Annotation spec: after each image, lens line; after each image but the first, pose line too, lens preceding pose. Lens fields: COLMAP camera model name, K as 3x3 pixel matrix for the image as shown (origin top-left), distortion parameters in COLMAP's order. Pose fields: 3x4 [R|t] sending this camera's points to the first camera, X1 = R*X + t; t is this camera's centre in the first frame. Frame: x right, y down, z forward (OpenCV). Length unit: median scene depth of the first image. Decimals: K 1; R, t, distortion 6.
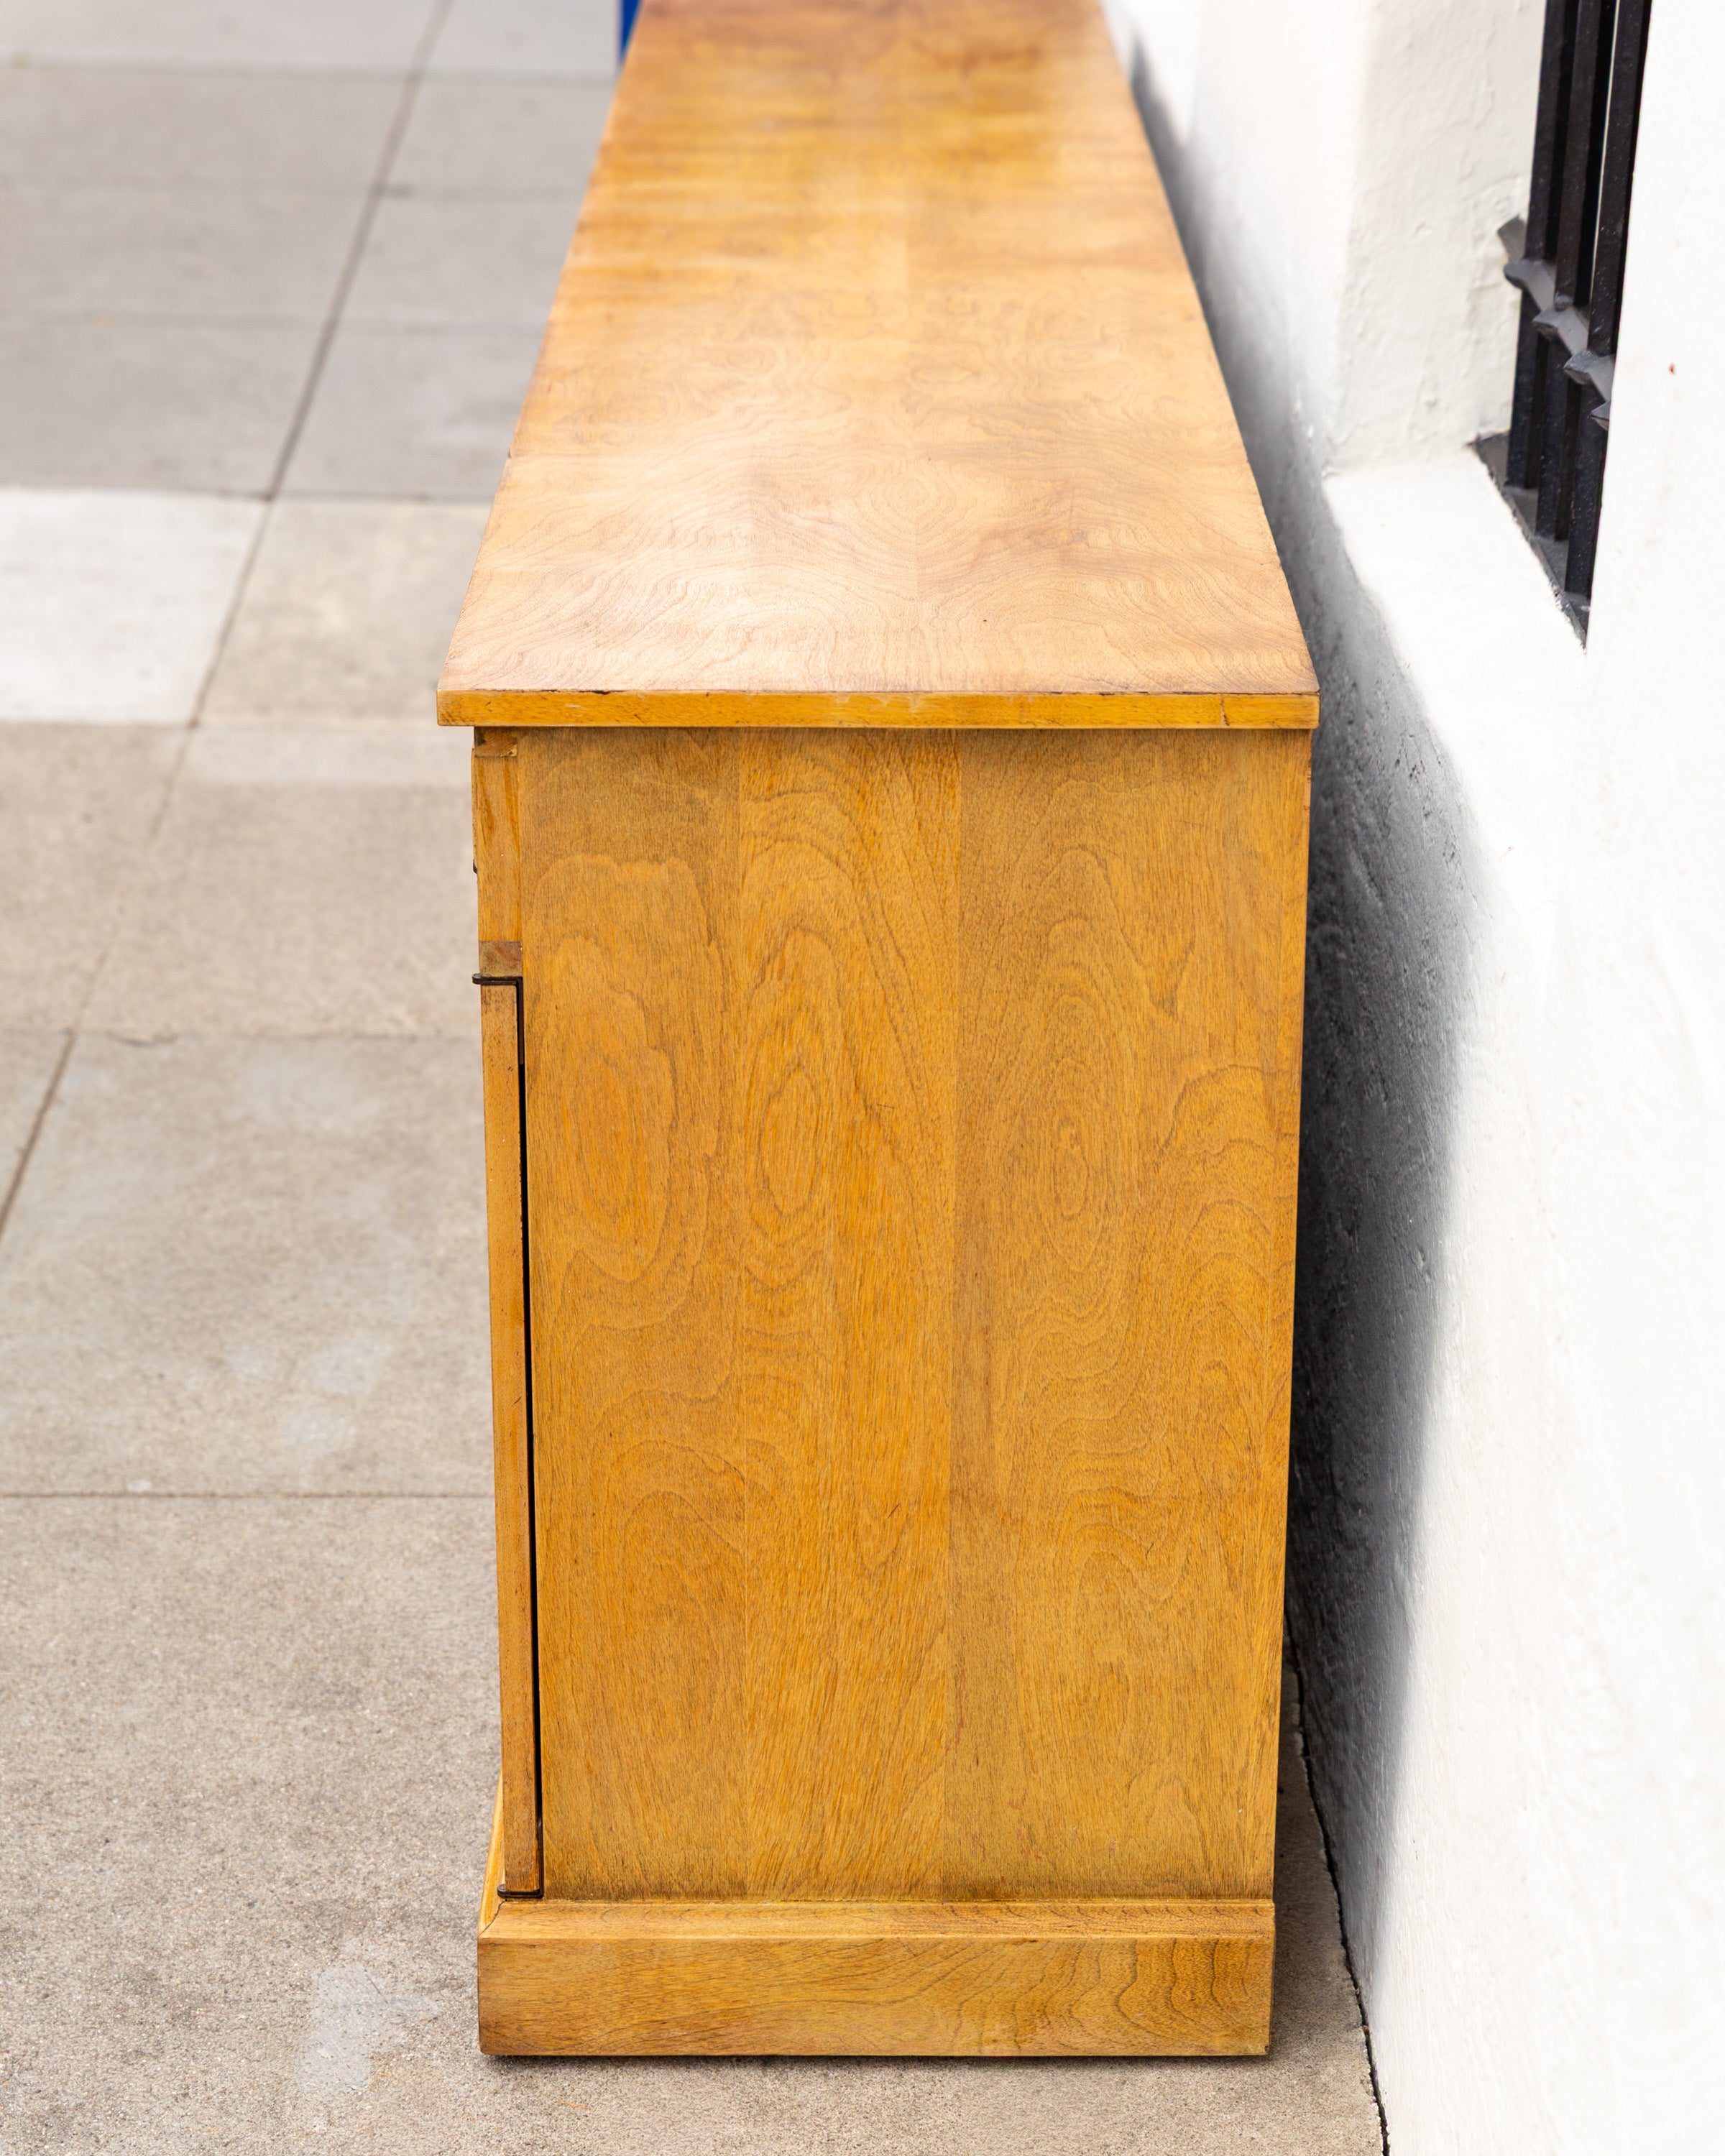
lens RADIAL K [[4735.1, 0, 862.5], [0, 4735.1, 1078.0], [0, 0, 1]] dist [-0.039236, 0.035032]
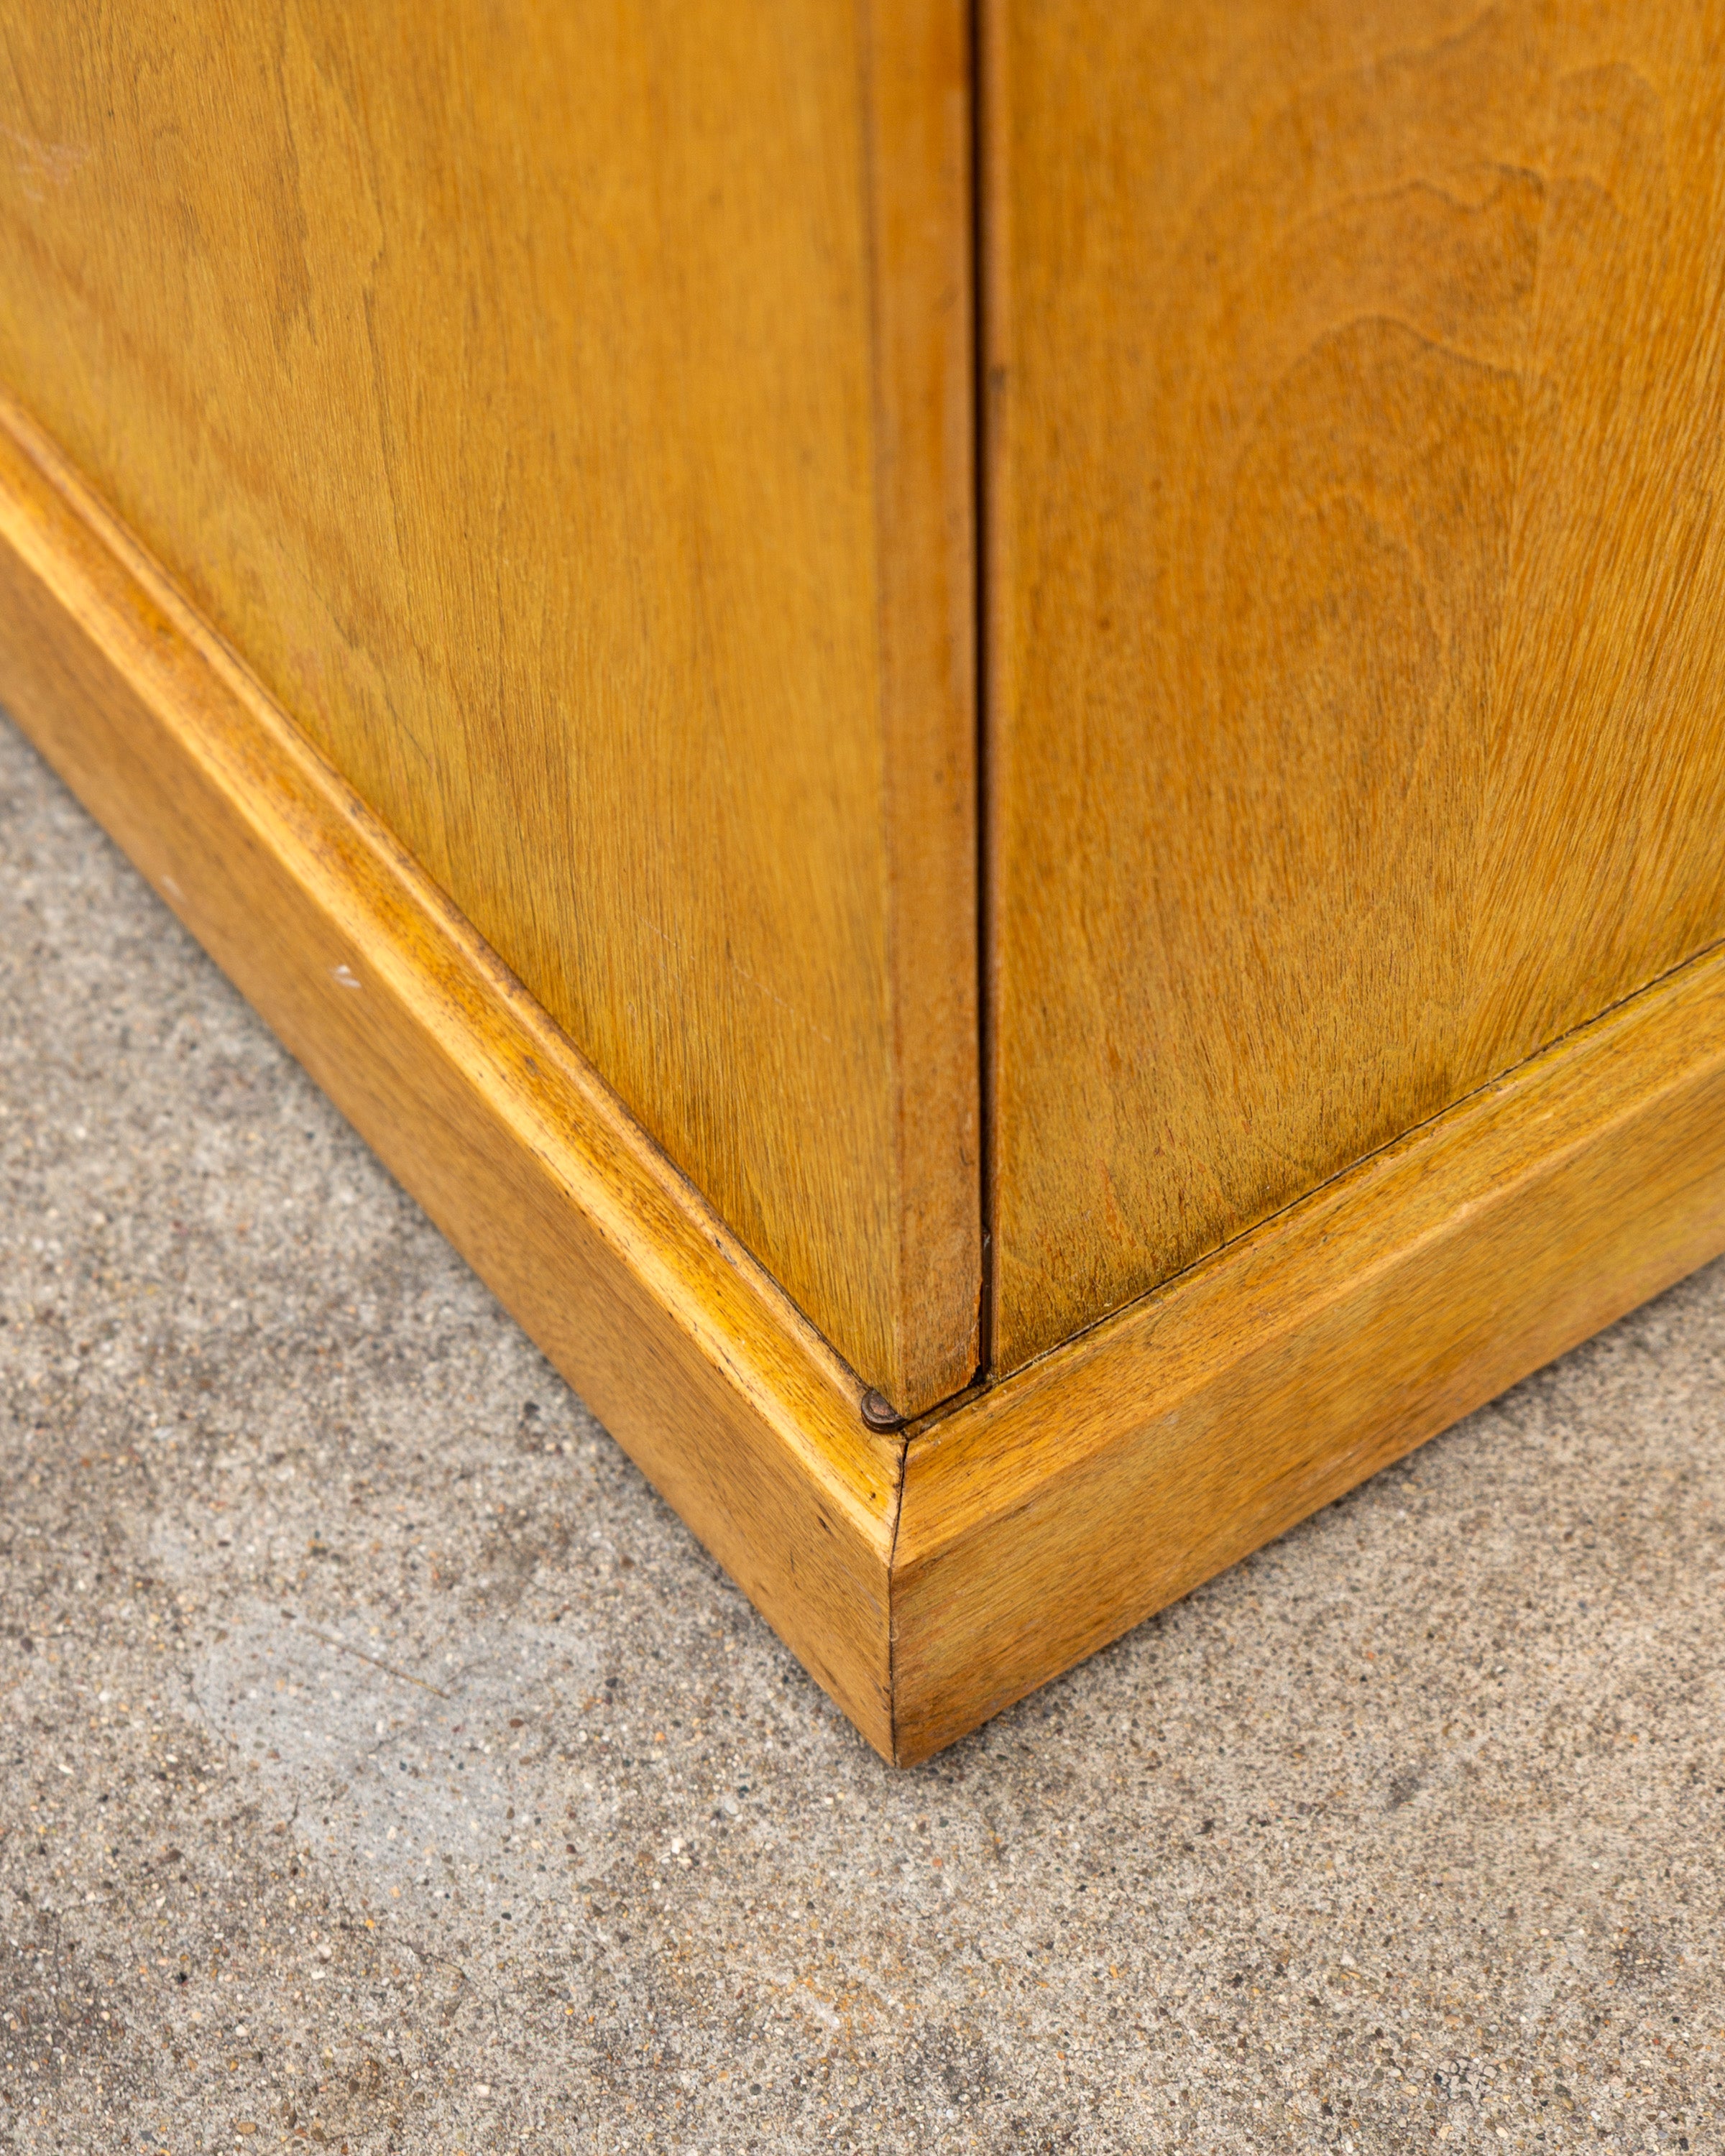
lens RADIAL K [[6434.4, 0, 862.5], [0, 6434.4, 1078.0], [0, 0, 1]] dist [-0.069022, -0.644867]
pose [[0.817767, -0.469997, 0.332204, -0.228272], [0.218613, 0.787588, 0.576119, -0.121573], [-0.532414, -0.398507, 0.746811, 0.680590]]
